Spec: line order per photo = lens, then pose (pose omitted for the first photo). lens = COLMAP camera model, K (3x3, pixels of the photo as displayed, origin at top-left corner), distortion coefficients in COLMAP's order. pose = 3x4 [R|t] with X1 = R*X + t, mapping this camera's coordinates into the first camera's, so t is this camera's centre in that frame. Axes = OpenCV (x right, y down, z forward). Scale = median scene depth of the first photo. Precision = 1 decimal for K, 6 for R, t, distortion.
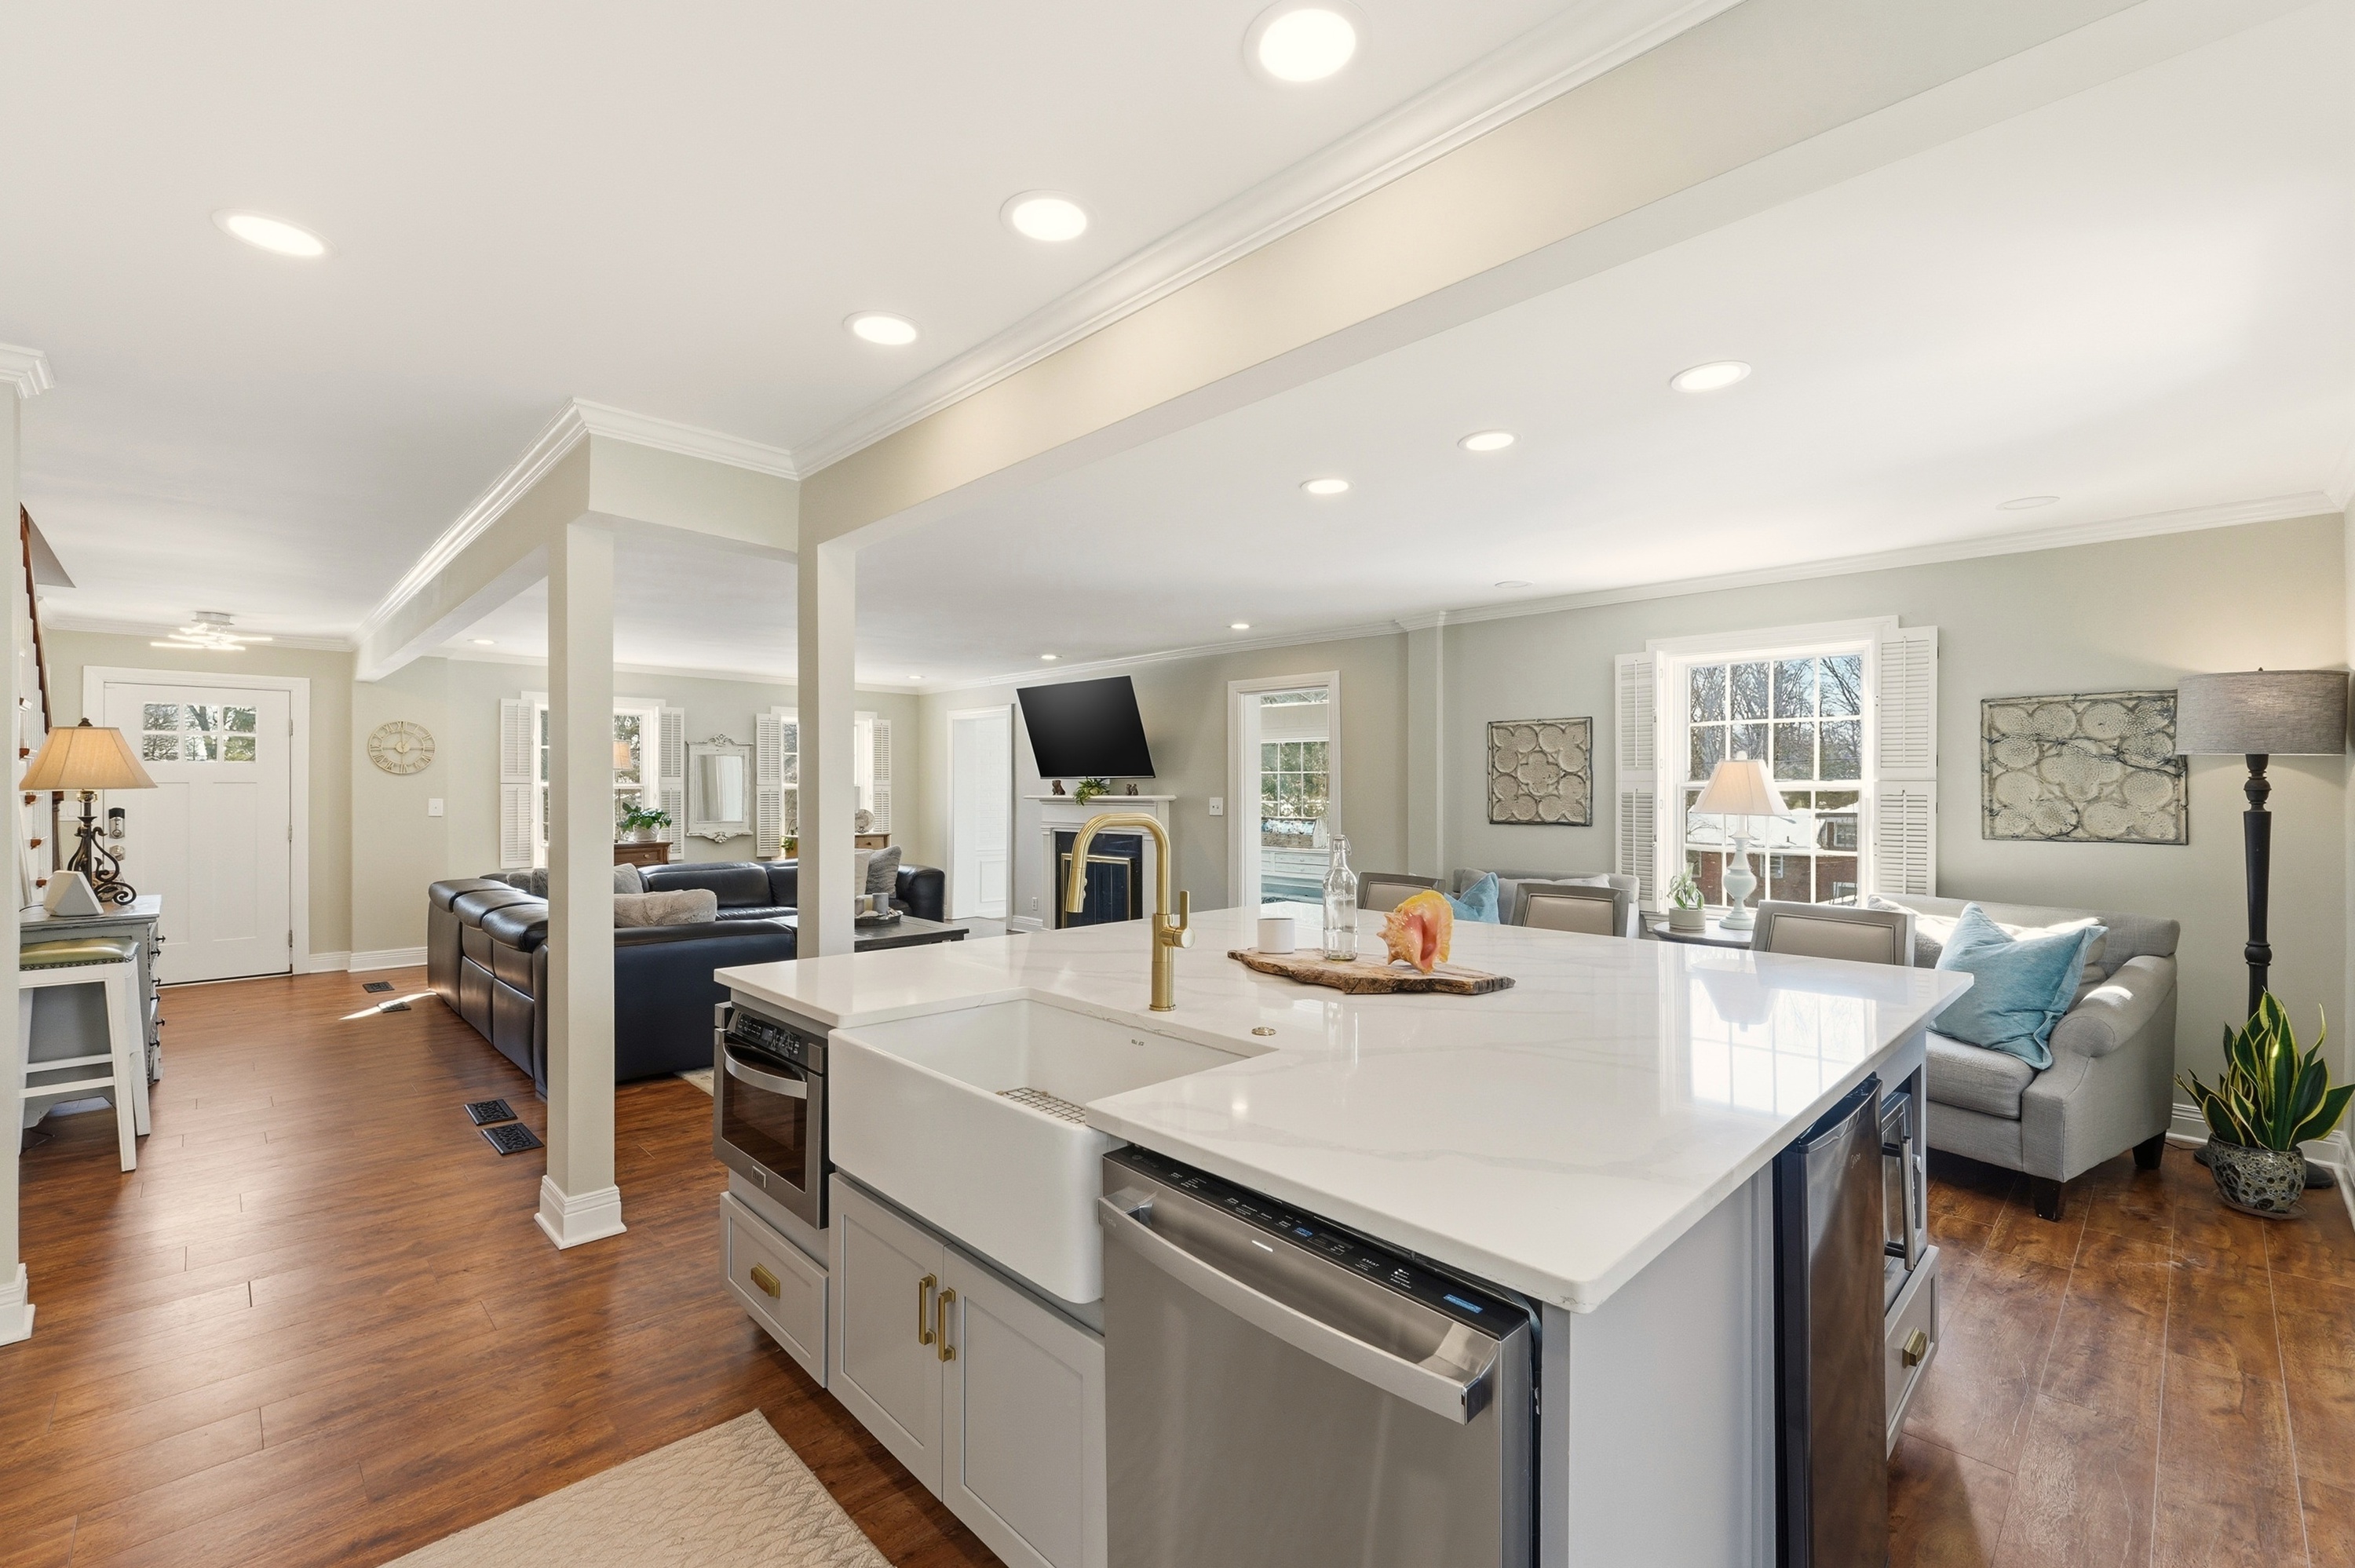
lens RADIAL K [[994.8, 0, 1165.4], [0, 994.8, 784.1], [0, 0, 1]] dist [-0.000795, 0.000506]
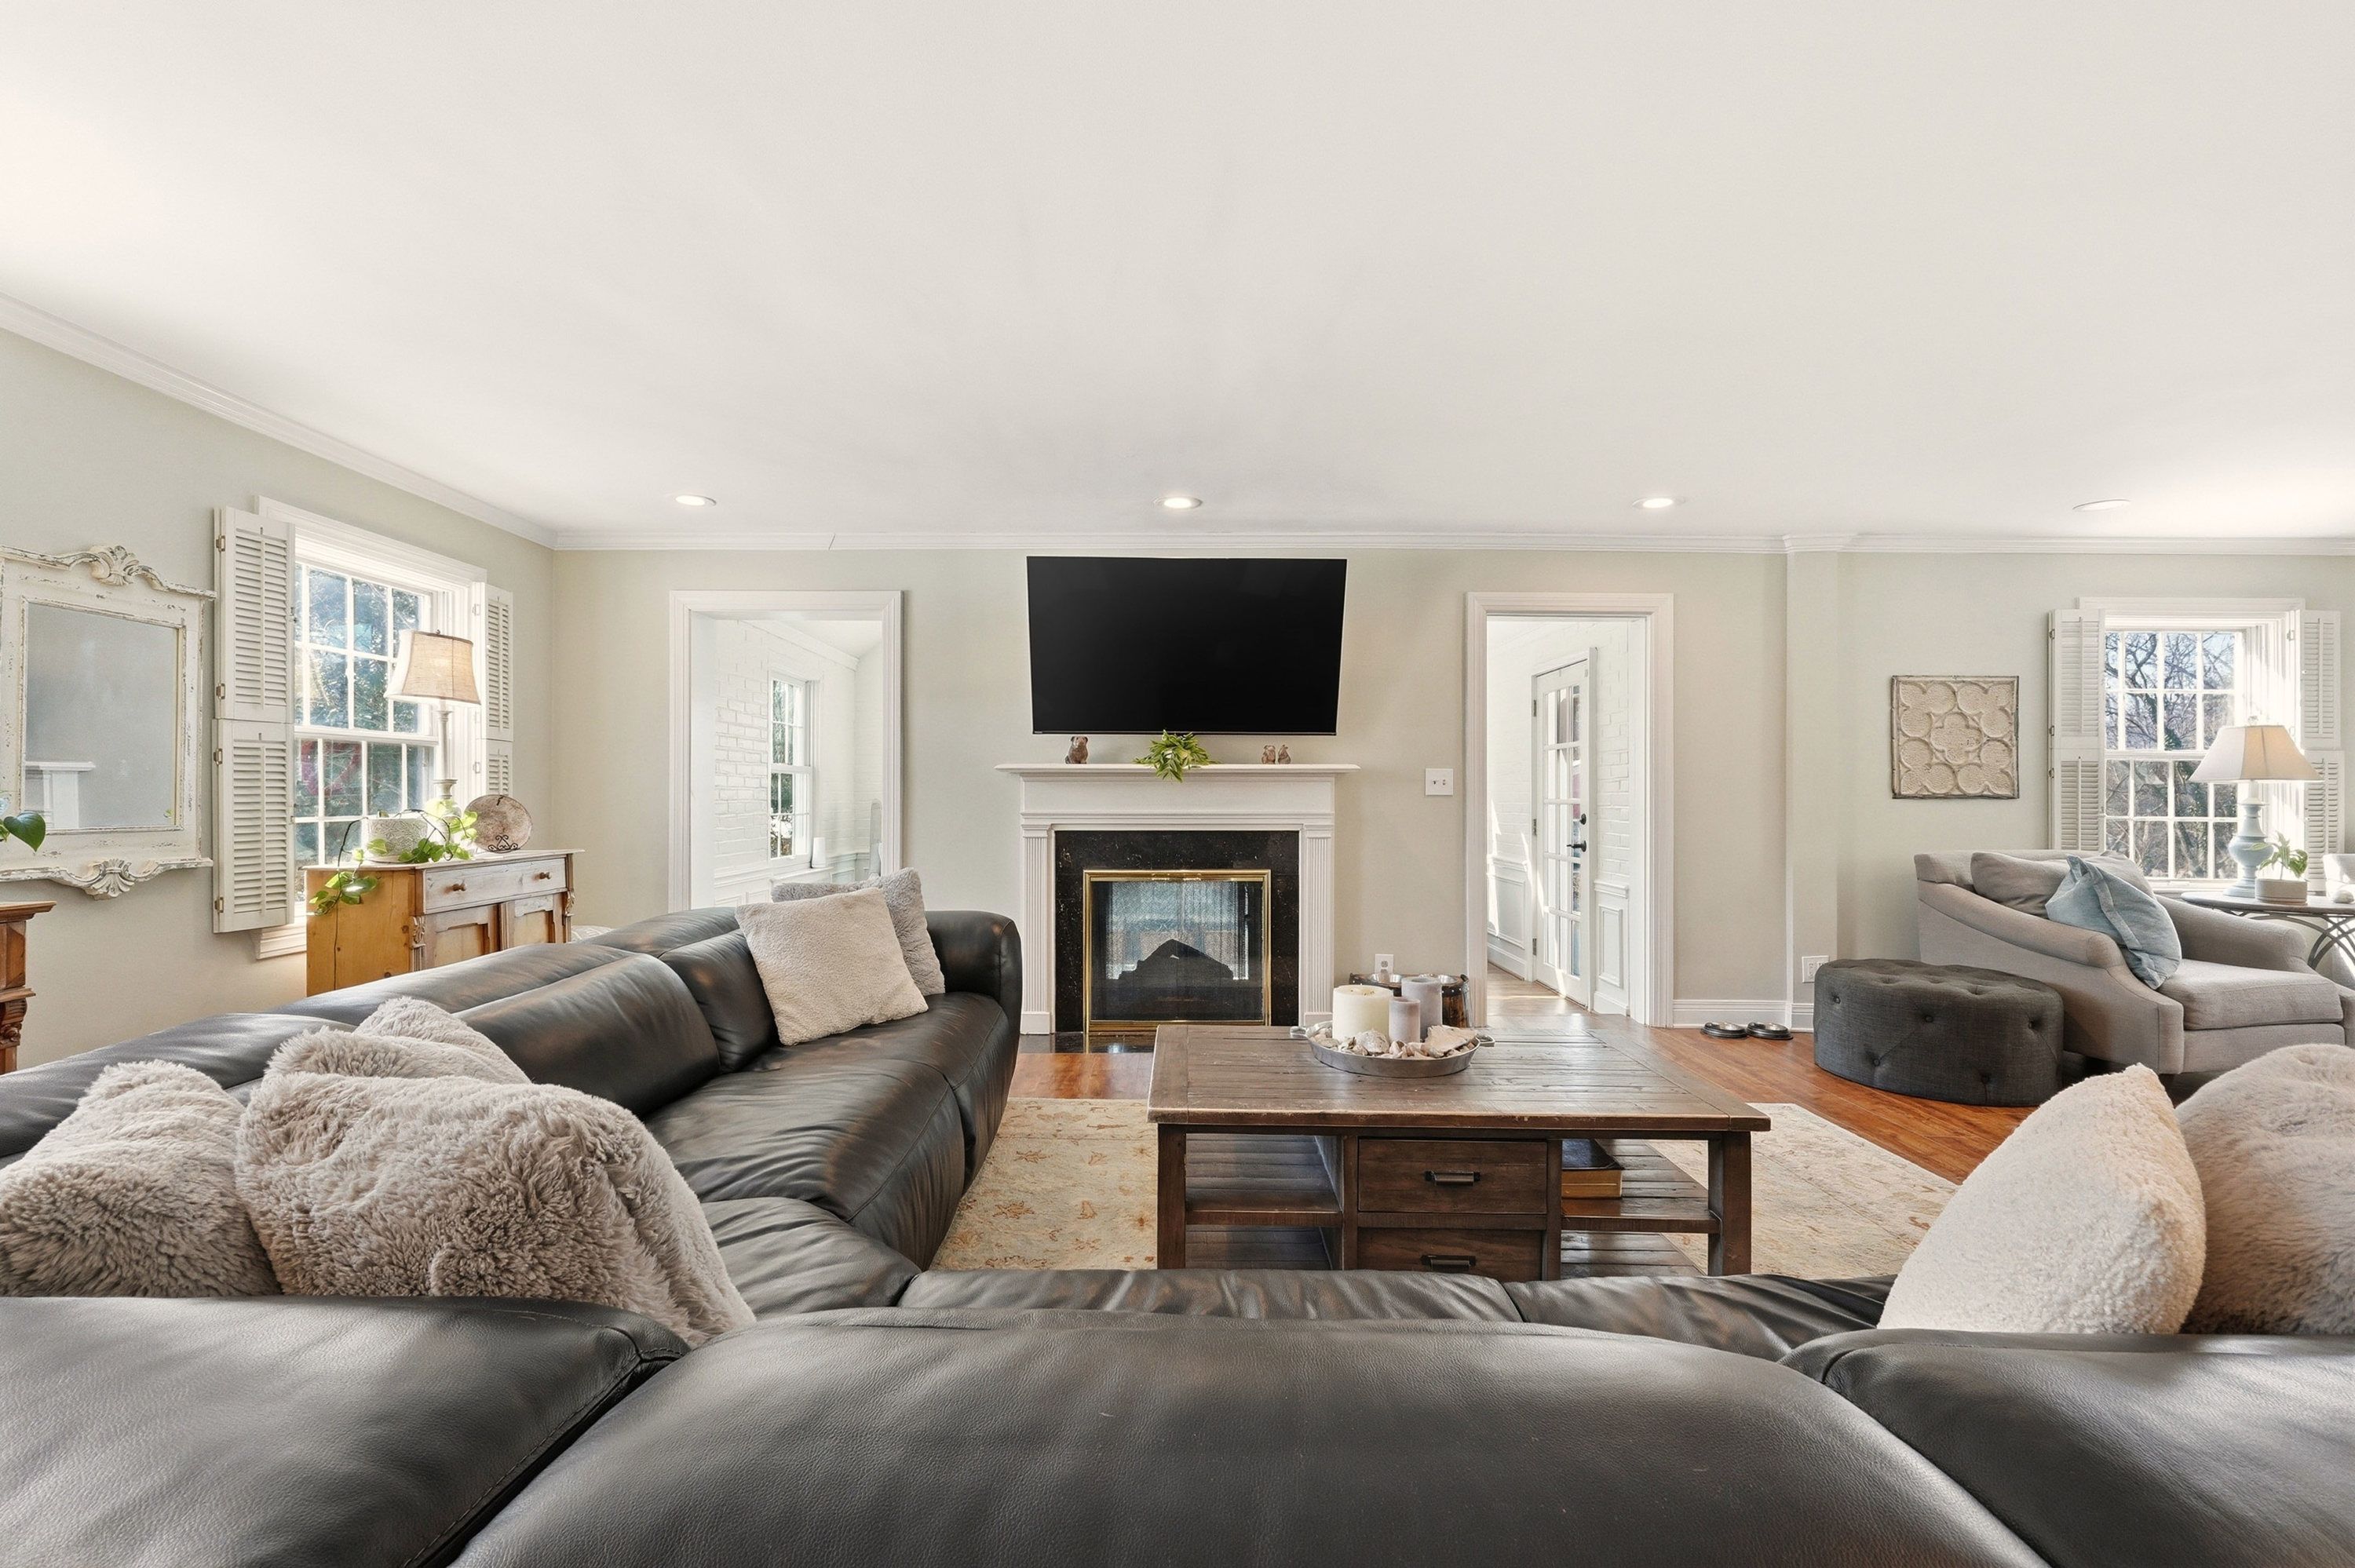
lens RADIAL K [[994.8, 0, 1176.2], [0, 994.8, 787.1], [0, 0, 1]] dist [-0.000795, 0.000506]
pose [[0.694629, 0.007586, 0.719328, -0.717618], [-0.006571, 0.999970, -0.004201, 0.039352], [-0.719338, -0.001809, 0.694658, 0.892436]]
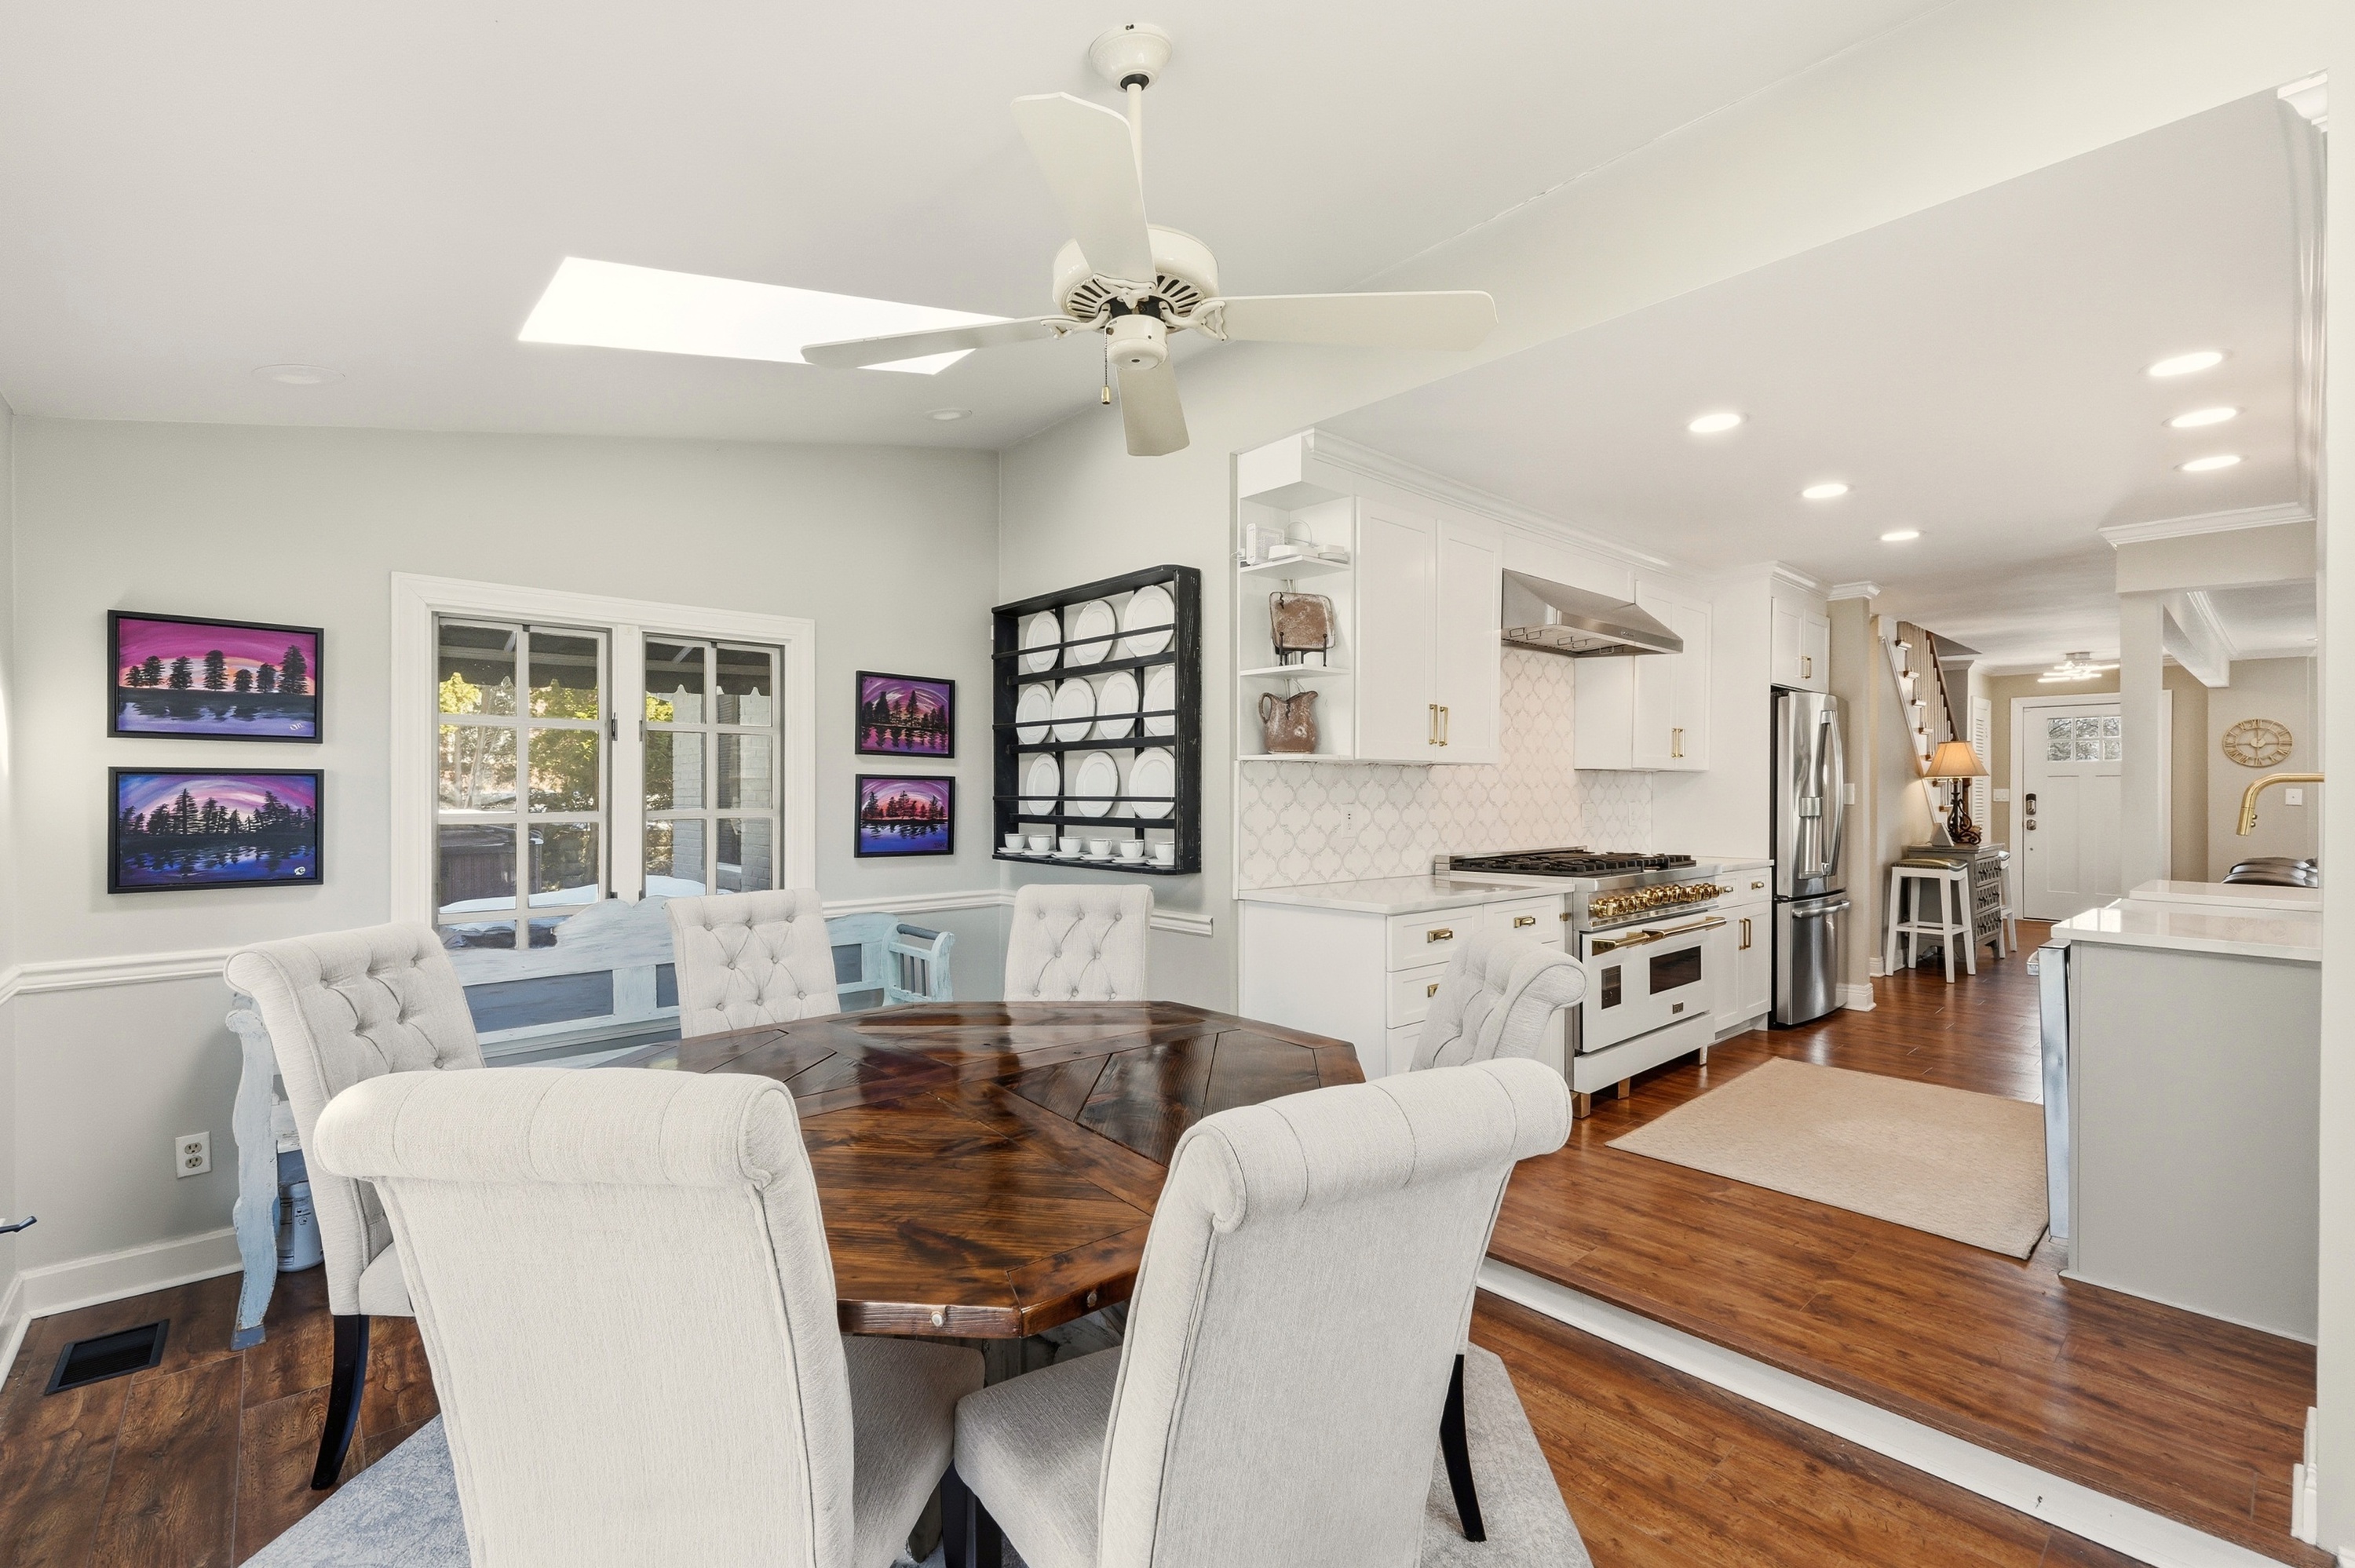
lens RADIAL K [[994.8, 0, 1168.7], [0, 994.8, 791.6], [0, 0, 1]] dist [-0.000795, 0.000506]
pose [[-0.049747, 0.002110, -0.998760, 0.542161], [0.001138, 0.999997, 0.002056, 0.018932], [0.998761, -0.001034, -0.049749, -0.218715]]
